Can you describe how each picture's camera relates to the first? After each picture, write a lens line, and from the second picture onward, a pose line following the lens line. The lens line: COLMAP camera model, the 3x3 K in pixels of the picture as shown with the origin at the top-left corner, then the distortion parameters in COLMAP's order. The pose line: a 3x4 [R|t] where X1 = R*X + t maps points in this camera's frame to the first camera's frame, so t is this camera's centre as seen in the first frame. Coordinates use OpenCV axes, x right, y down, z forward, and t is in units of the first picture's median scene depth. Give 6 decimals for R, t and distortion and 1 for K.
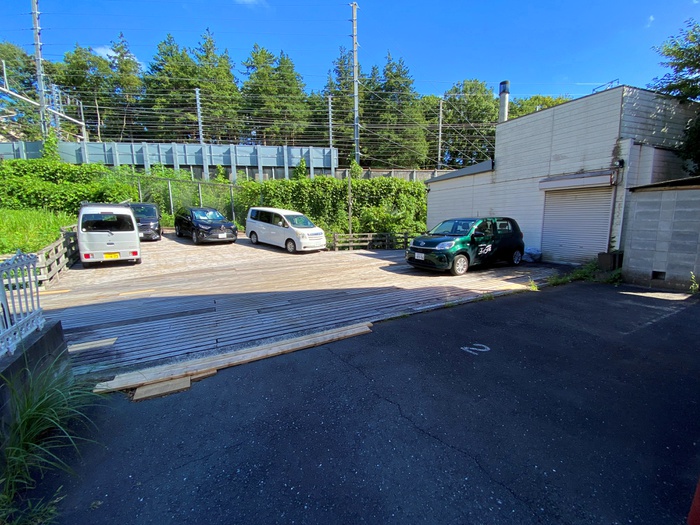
lens RADIAL K [[289.7, 0, 350.1], [0, 289.7, 266.3], [0, 0, 1]] dist [-0.004695, -0.001921]
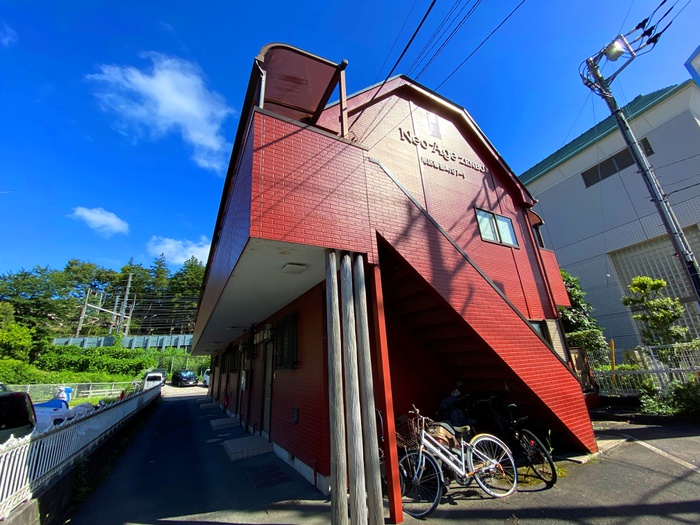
lens RADIAL K [[289.7, 0, 351.0], [0, 289.7, 265.1], [0, 0, 1]] dist [-0.004695, -0.001921]
pose [[0.999397, -0.027179, 0.021600, 0.613851], [0.034174, 0.879736, -0.474232, 0.155463], [-0.006114, 0.474684, 0.880135, -1.130777]]
